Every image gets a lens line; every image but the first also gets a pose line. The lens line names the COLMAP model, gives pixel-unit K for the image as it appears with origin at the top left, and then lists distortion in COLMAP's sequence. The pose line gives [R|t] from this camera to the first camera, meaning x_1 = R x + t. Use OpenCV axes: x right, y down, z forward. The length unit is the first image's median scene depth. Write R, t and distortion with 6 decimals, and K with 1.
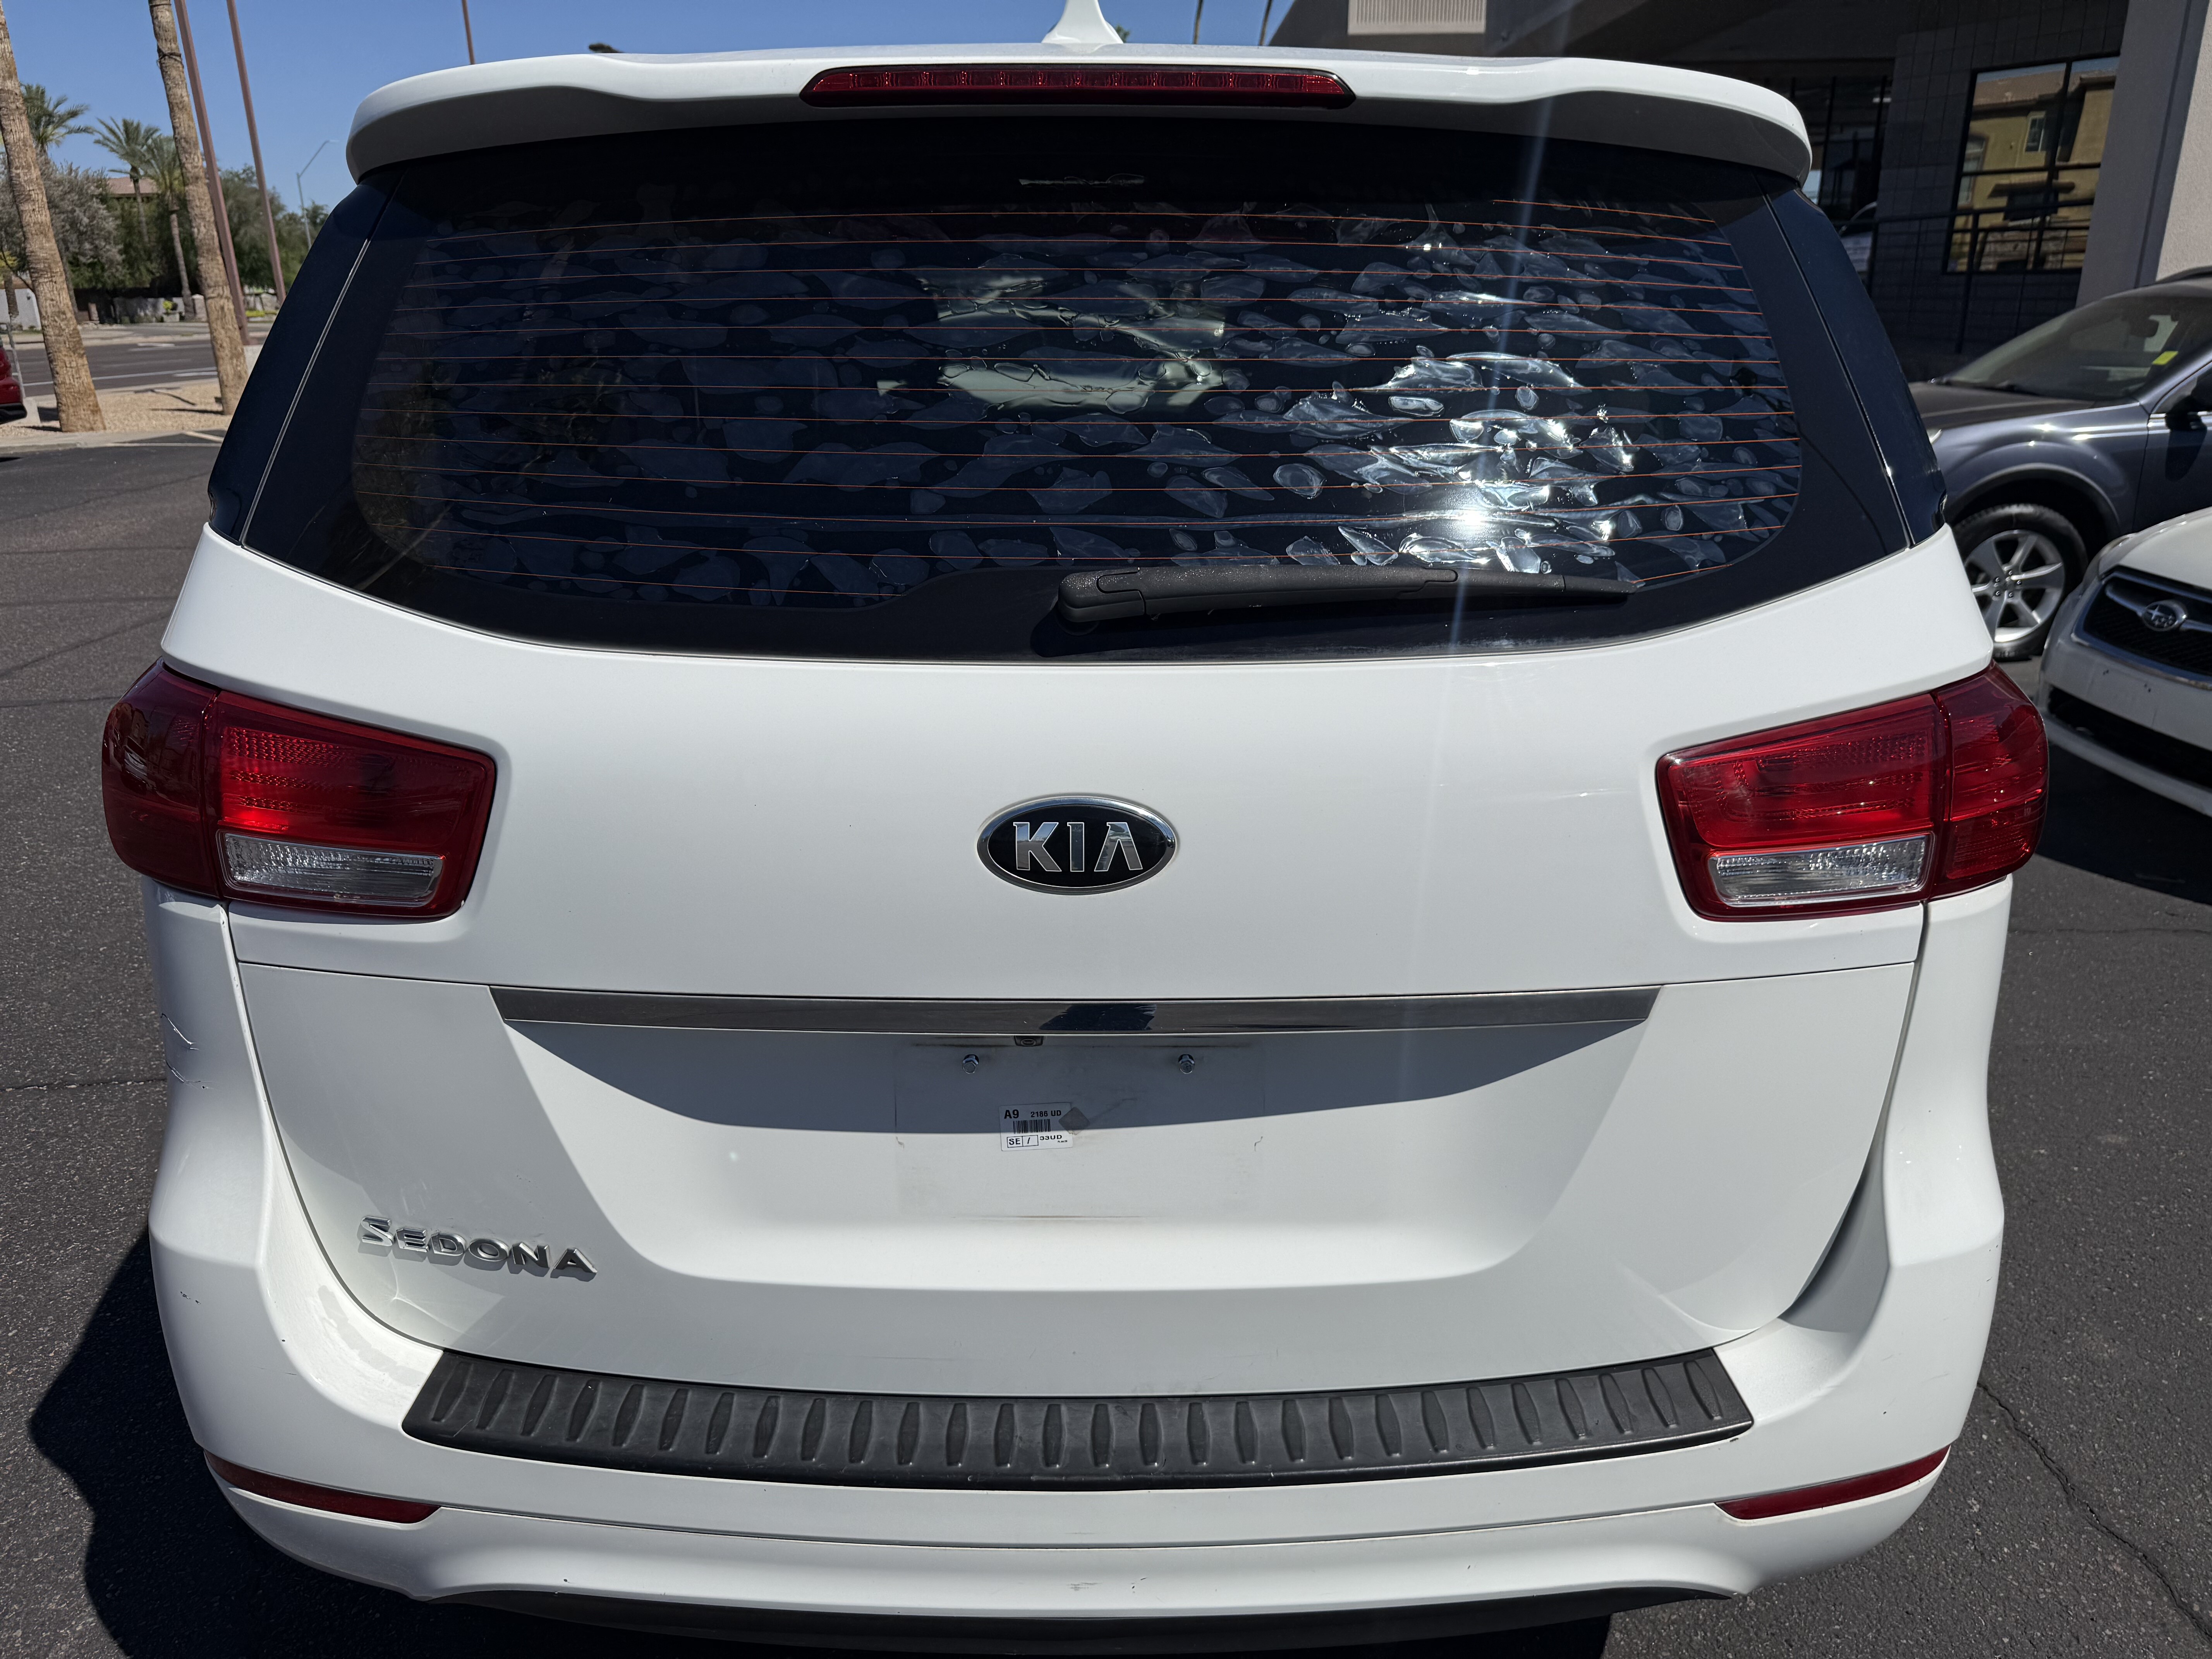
lens RADIAL K [[1575.5, 0, 1106.0], [0, 1575.5, 829.5], [0, 0, 1]] dist [0.001568, -0.000227]
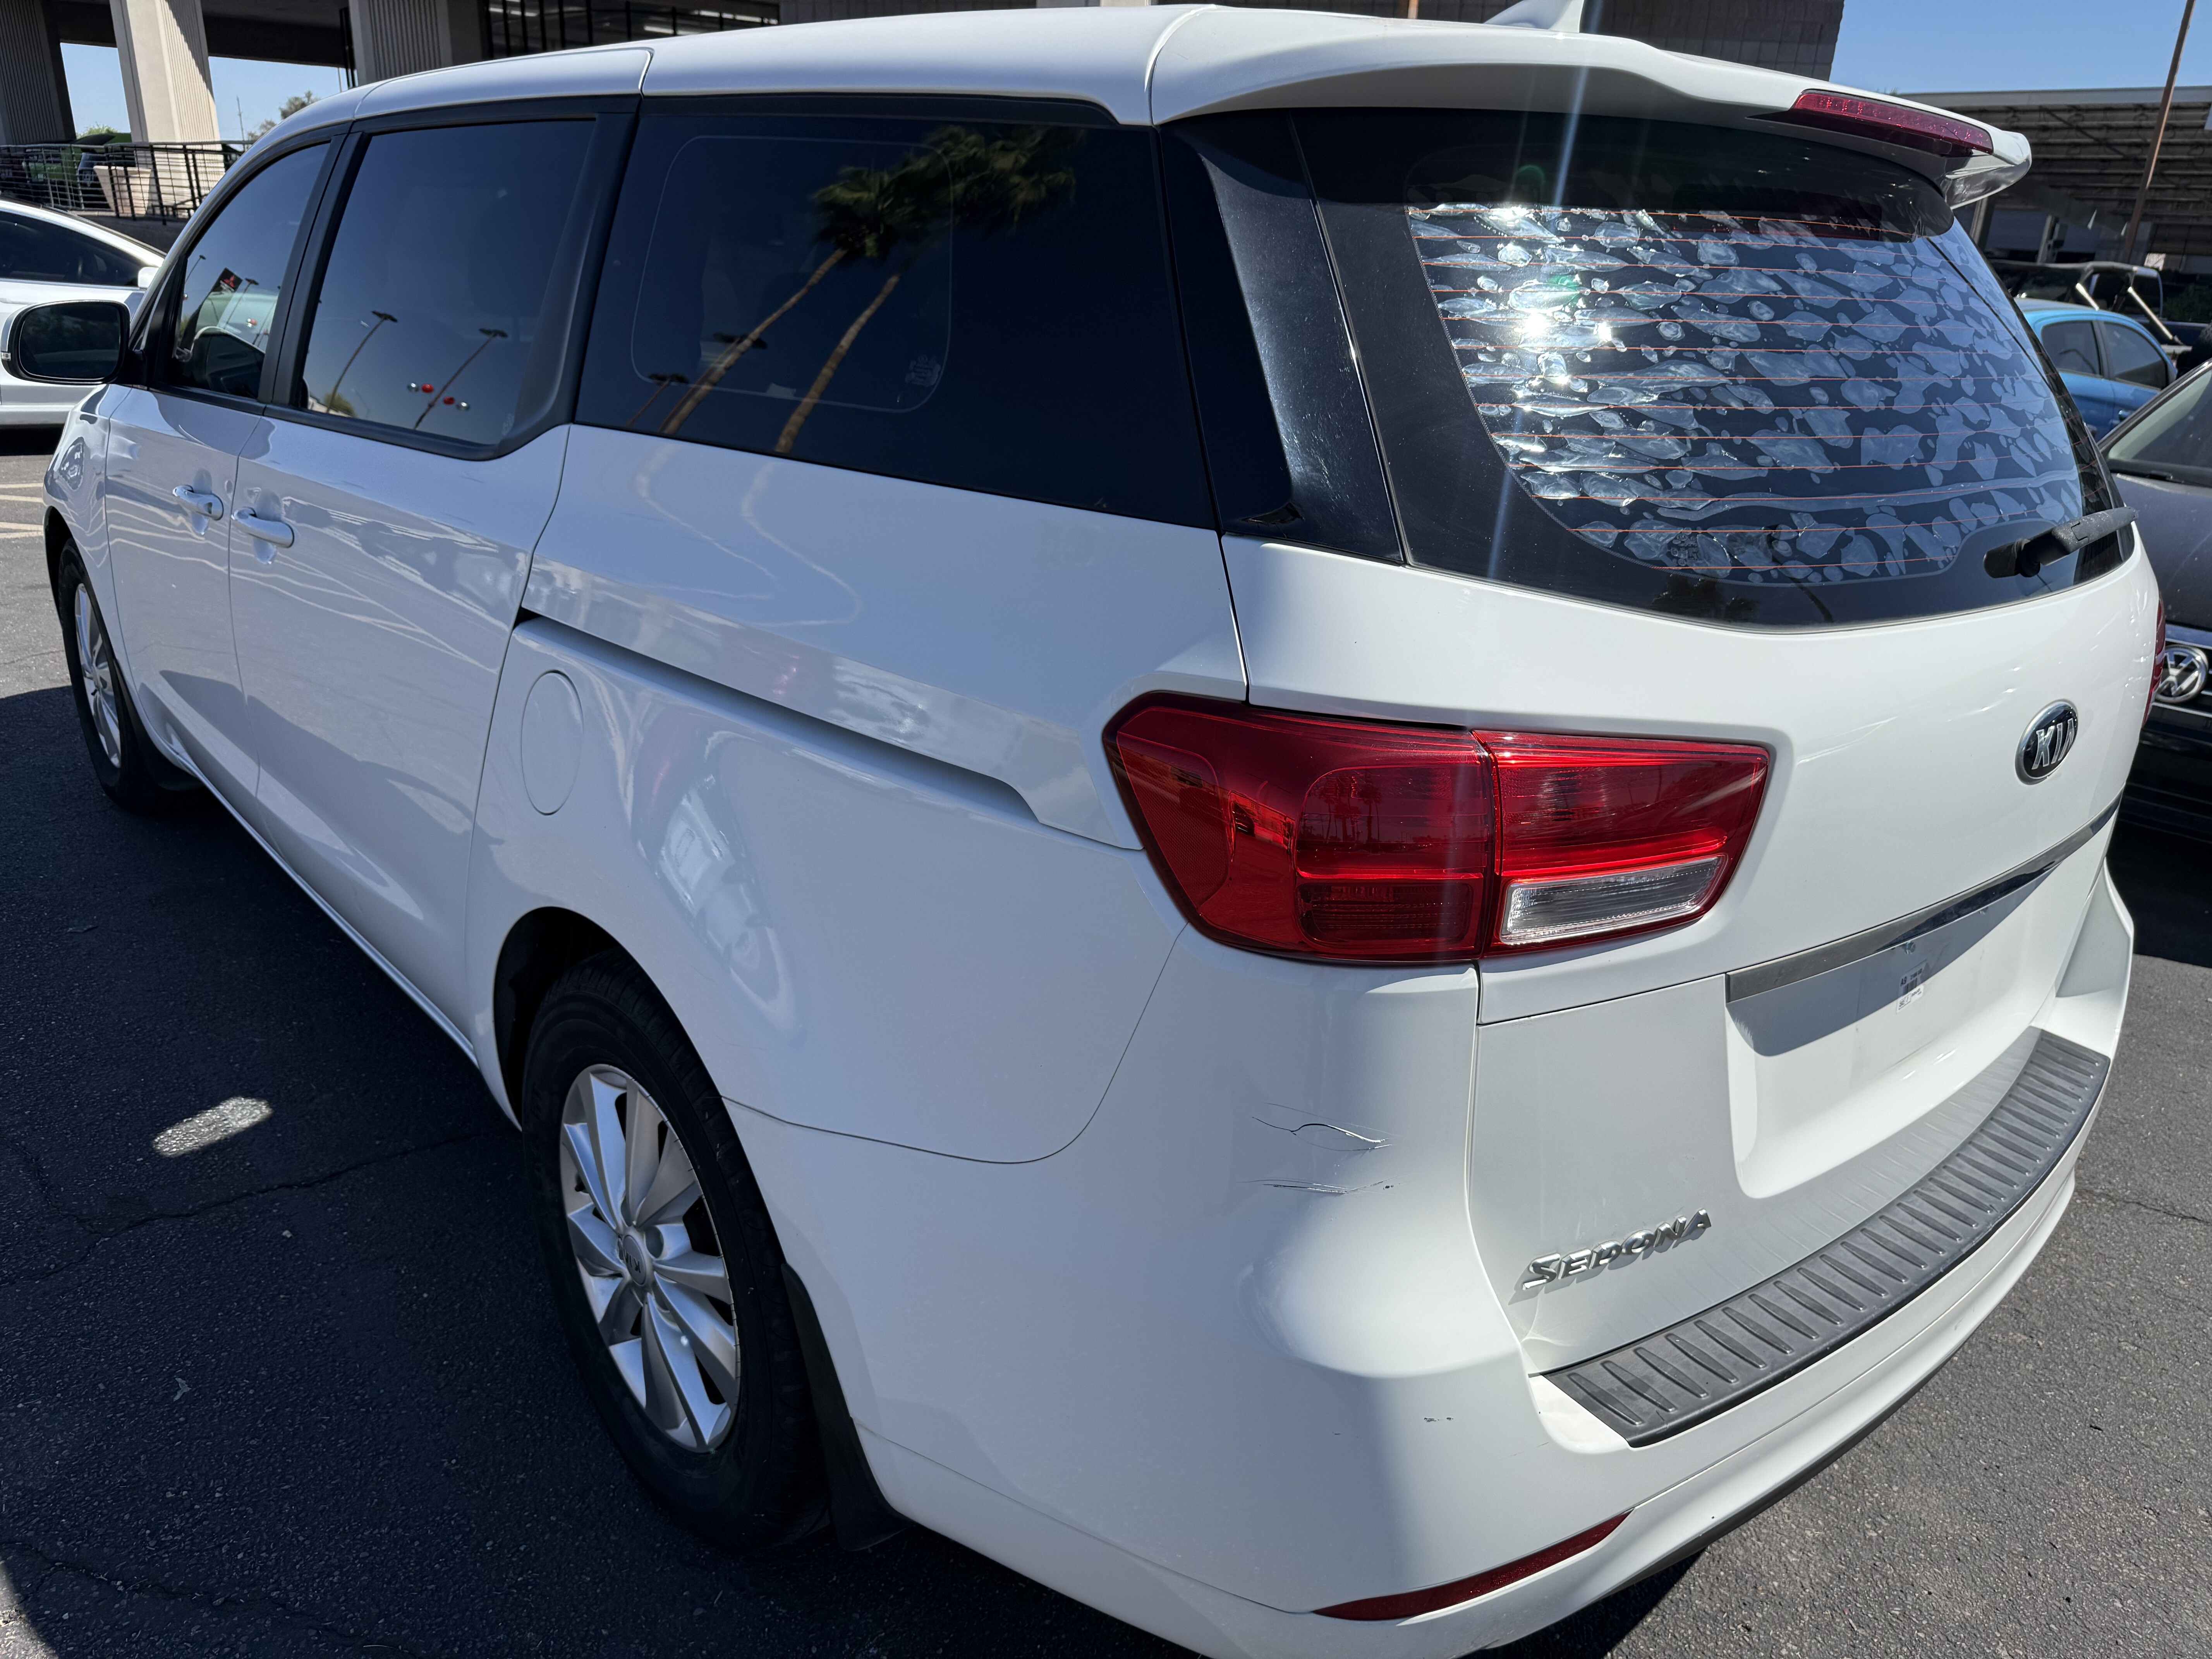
lens RADIAL K [[1505.8, 0, 1106.0], [0, 1505.8, 829.5], [0, 0, 1]] dist [-0.002527, -0.001273]
pose [[0.774761, -0.192891, 0.602112, -1.288675], [0.168510, 0.980876, 0.097403, -0.157666], [-0.609385, 0.025998, 0.792448, 0.476858]]
